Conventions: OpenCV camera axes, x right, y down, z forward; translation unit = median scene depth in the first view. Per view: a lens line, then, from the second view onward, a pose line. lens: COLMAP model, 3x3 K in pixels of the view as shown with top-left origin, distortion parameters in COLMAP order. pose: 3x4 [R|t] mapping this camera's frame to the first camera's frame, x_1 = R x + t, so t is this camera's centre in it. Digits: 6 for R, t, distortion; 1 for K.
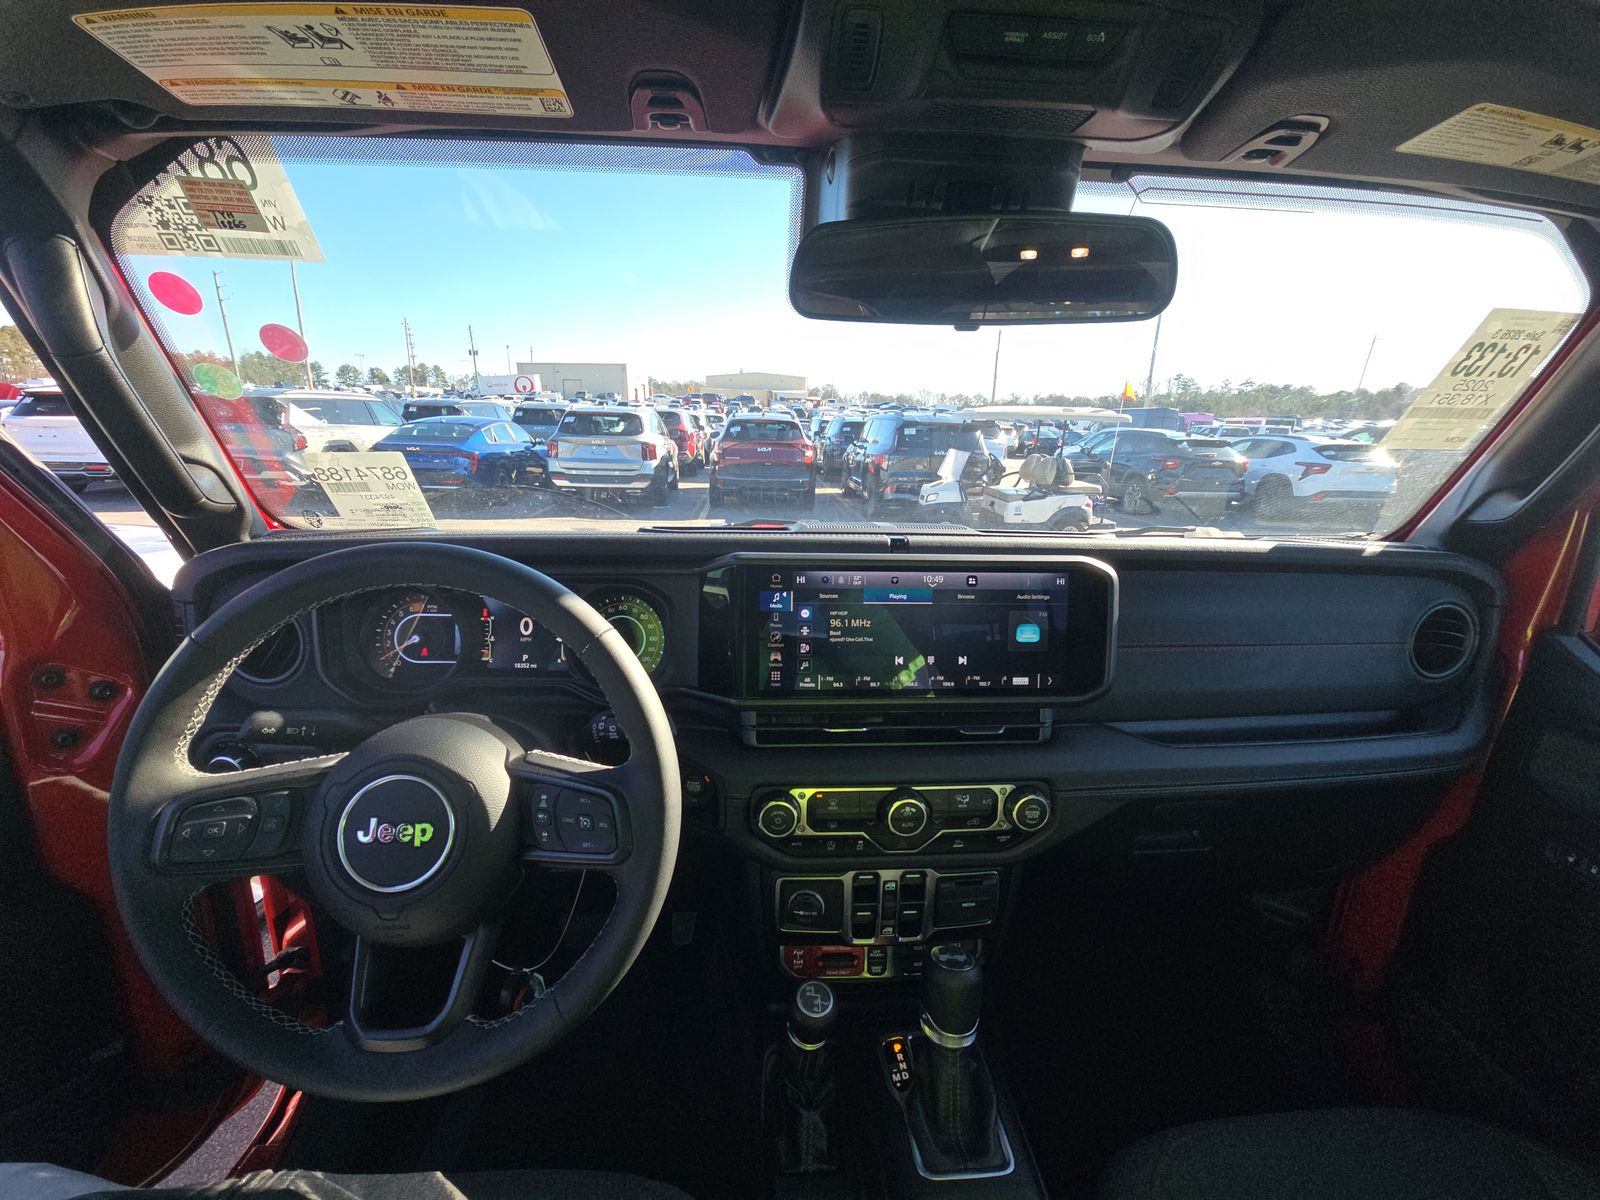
lens RADIAL K [[645.0, 0, 795.7], [0, 645.0, 609.3], [0, 0, 1]] dist [0.003476, -0.000883]
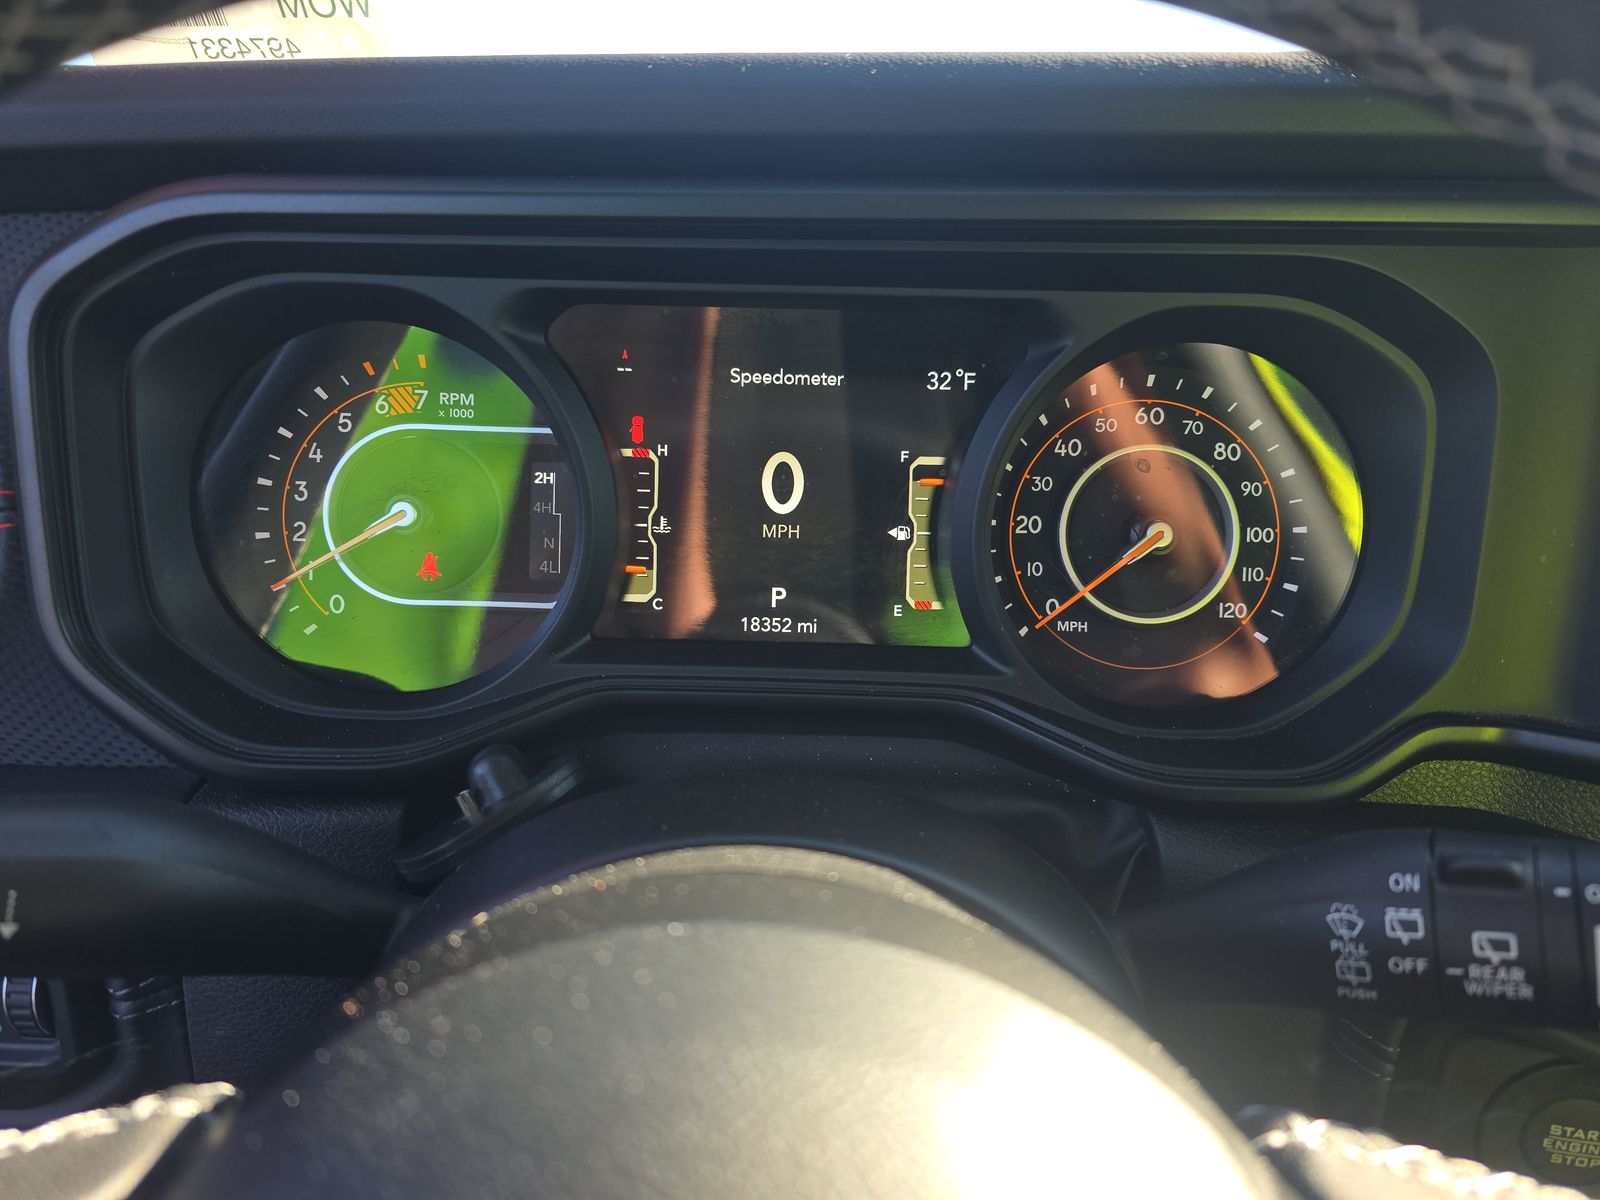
lens RADIAL K [[1089.0, 0, 793.8], [0, 1089.0, 598.5], [0, 0, 1]] dist [0.039433, -0.019906]
pose [[0.998519, 0.021618, -0.049927, -0.446675], [-0.020015, 0.999275, 0.032394, 0.069242], [0.050591, -0.031347, 0.998227, 0.615087]]
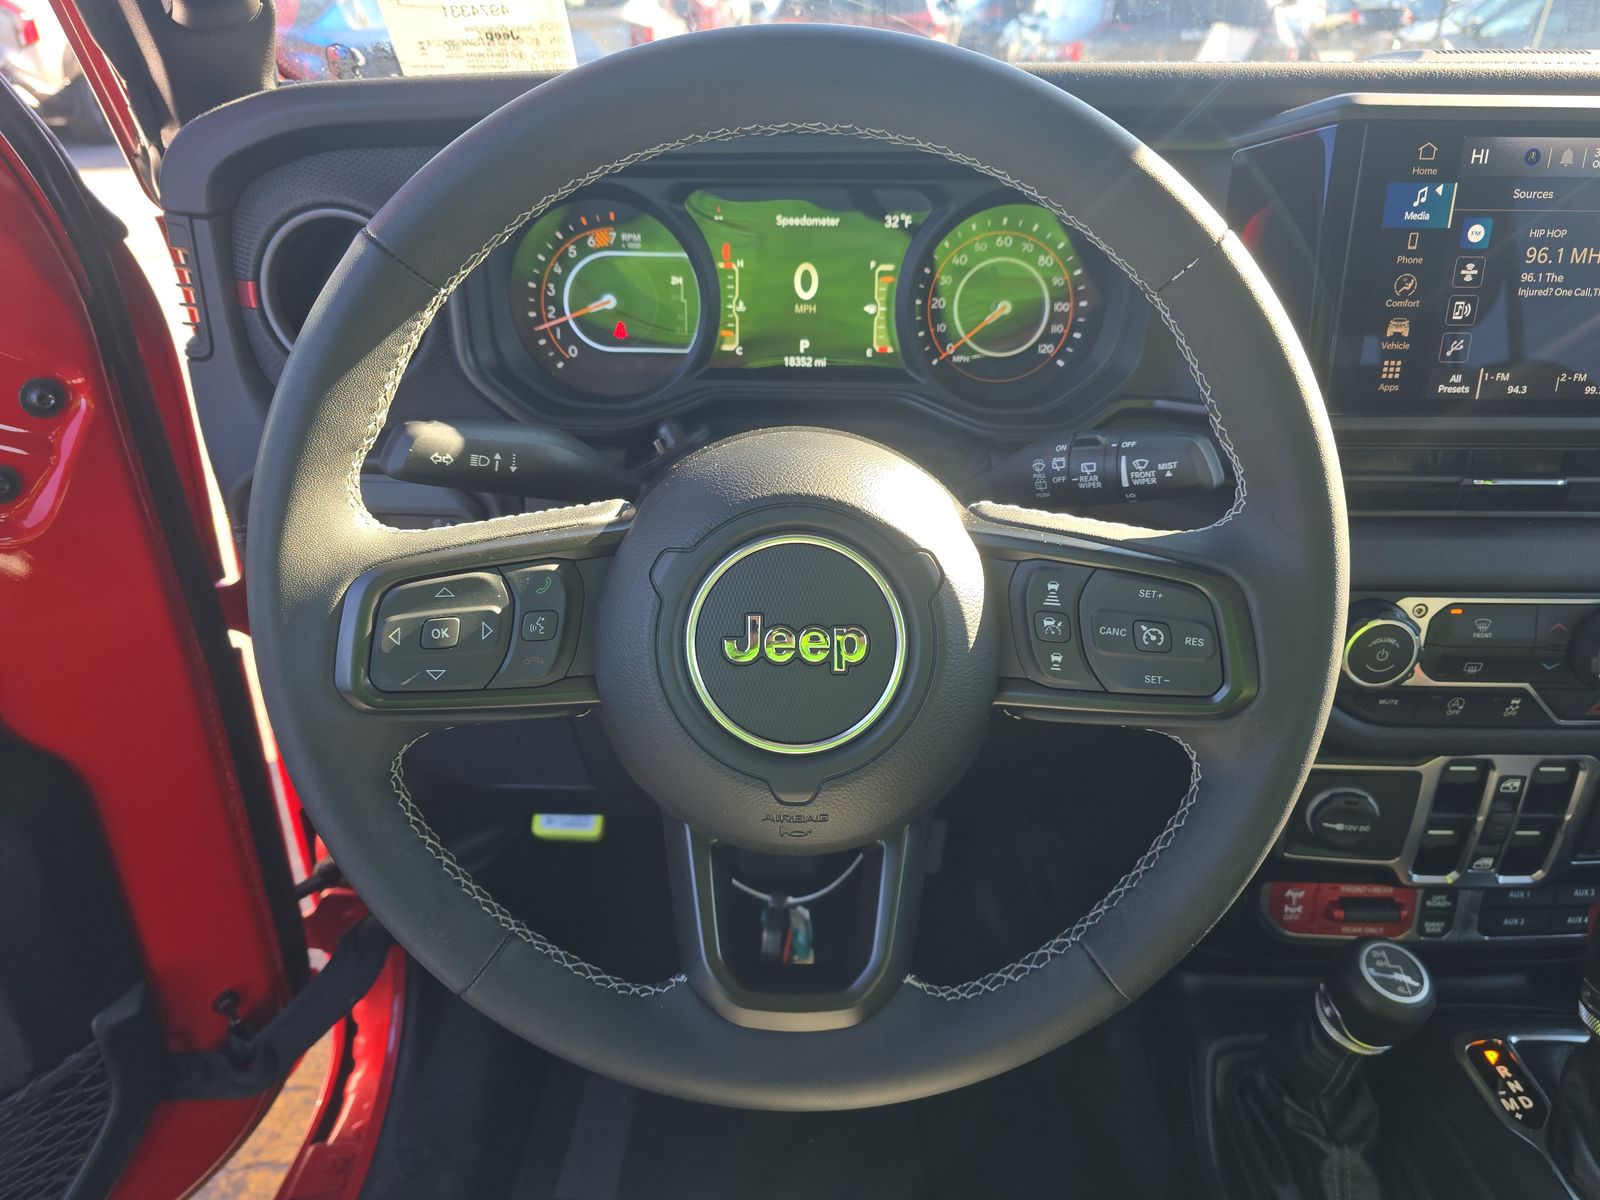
lens RADIAL K [[1089.0, 0, 798.8], [0, 1089.0, 599.4], [0, 0, 1]] dist [0.039433, -0.019906]
pose [[0.998599, 0.017991, -0.049764, -0.432641], [-0.006588, 0.975380, 0.220430, 0.092250], [0.052505, -0.219794, 0.974132, 0.131957]]
